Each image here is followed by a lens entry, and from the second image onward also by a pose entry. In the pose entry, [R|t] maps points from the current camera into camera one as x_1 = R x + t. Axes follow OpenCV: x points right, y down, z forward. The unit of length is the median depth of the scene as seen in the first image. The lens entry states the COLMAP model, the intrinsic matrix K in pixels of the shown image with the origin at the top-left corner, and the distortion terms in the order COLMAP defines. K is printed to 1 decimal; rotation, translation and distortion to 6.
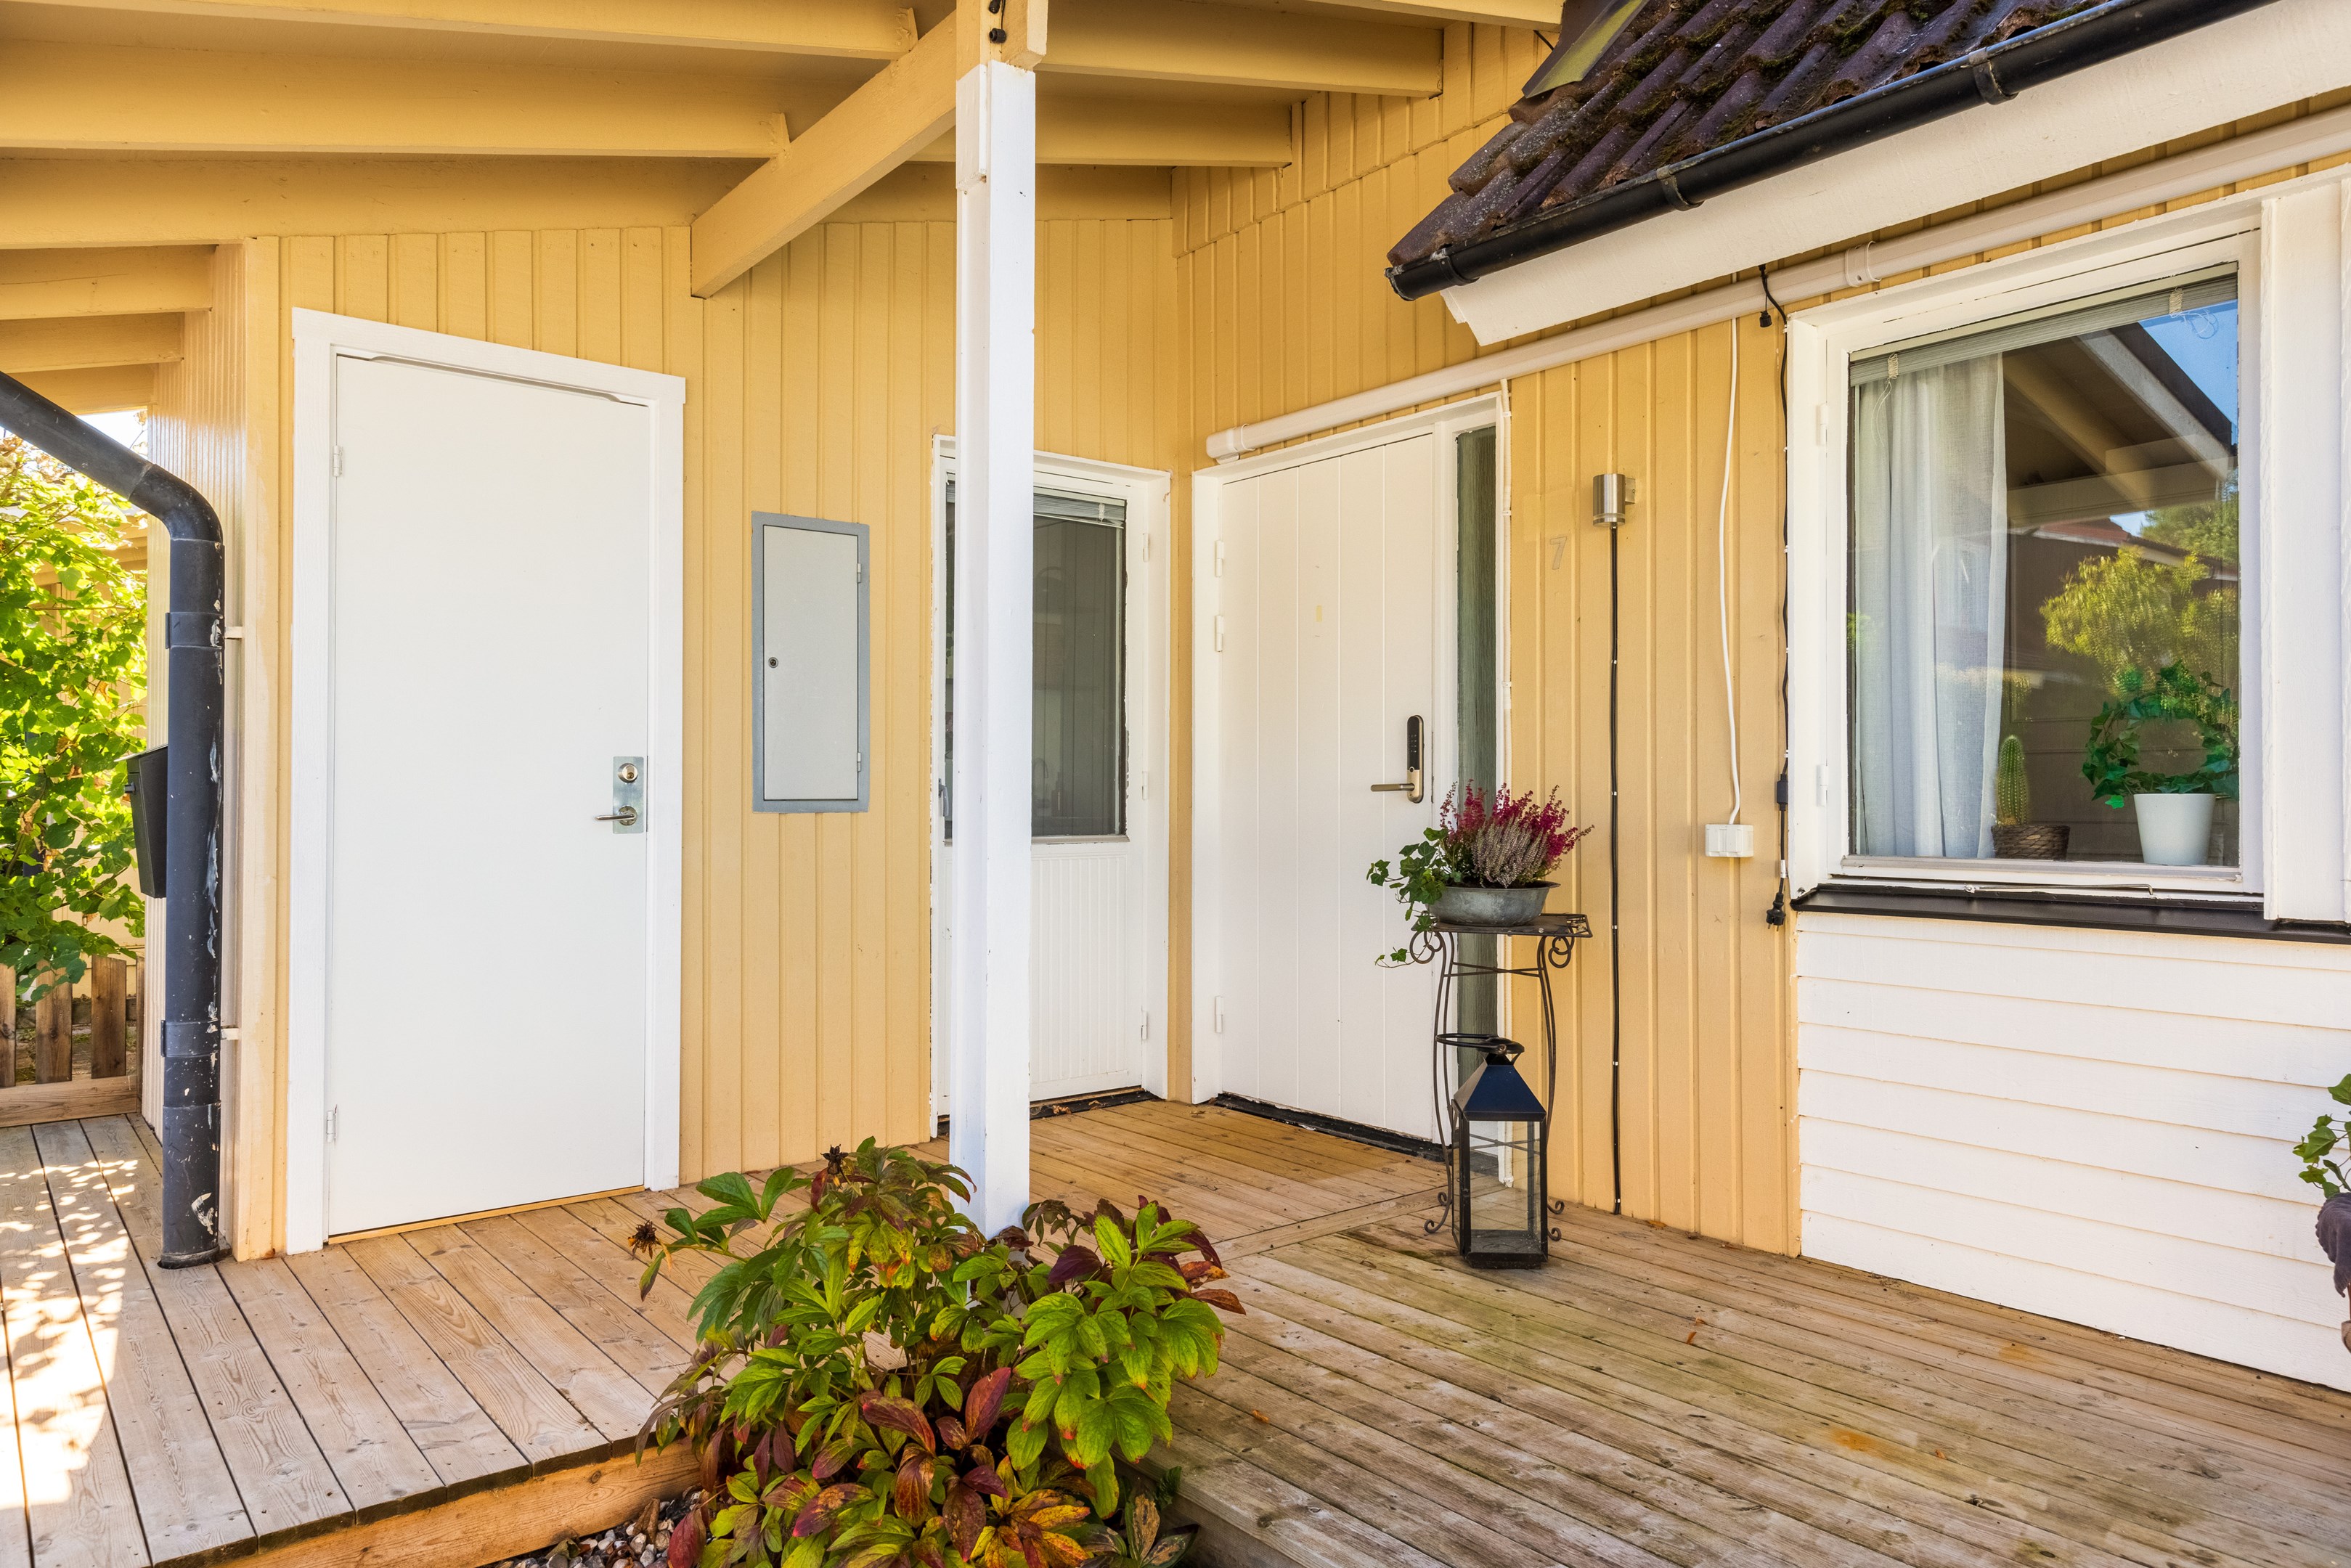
lens RADIAL K [[1542.3, 0, 1043.5], [0, 1542.3, 784.8], [0, 0, 1]] dist [-0.001400, -0.000234]
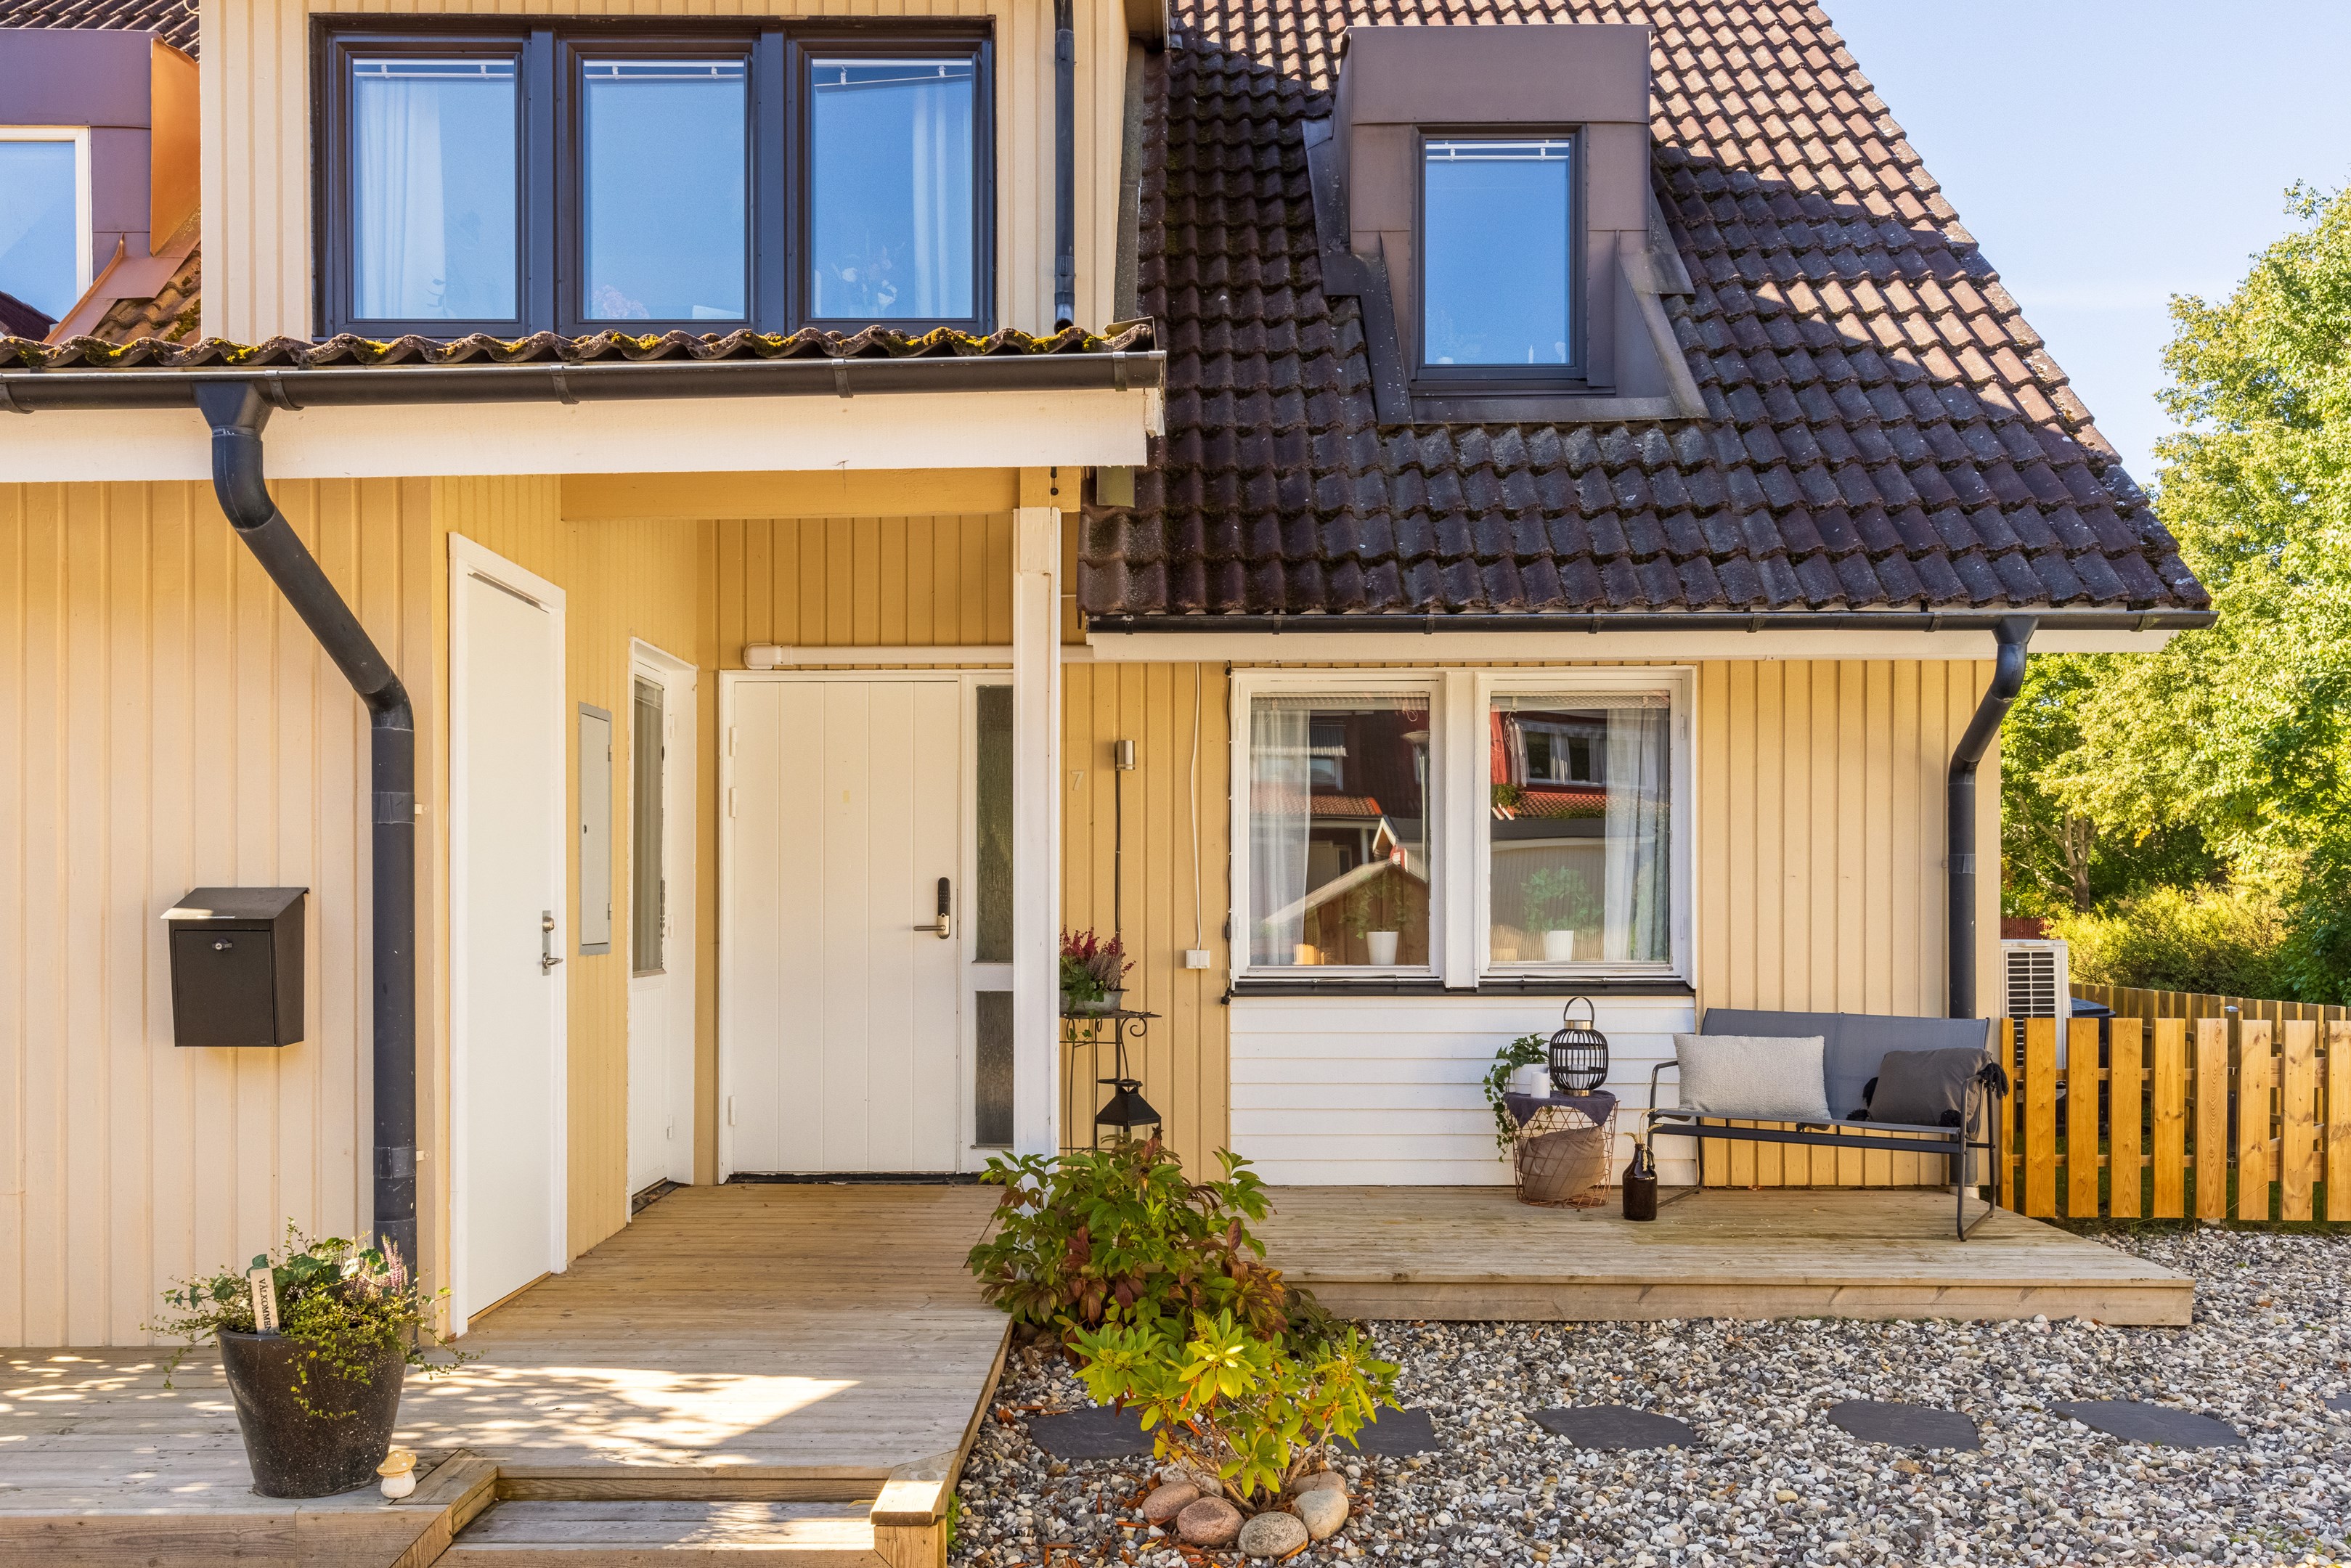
lens RADIAL K [[2039.3, 0, 1080.2], [0, 2039.3, 930.8], [0, 0, 1]] dist [0.023498, -0.002805]
pose [[0.625218, -0.009597, 0.780391, -1.496196], [-0.004084, 0.999870, 0.015568, -0.032771], [-0.780439, -0.012920, 0.625098, -0.363979]]
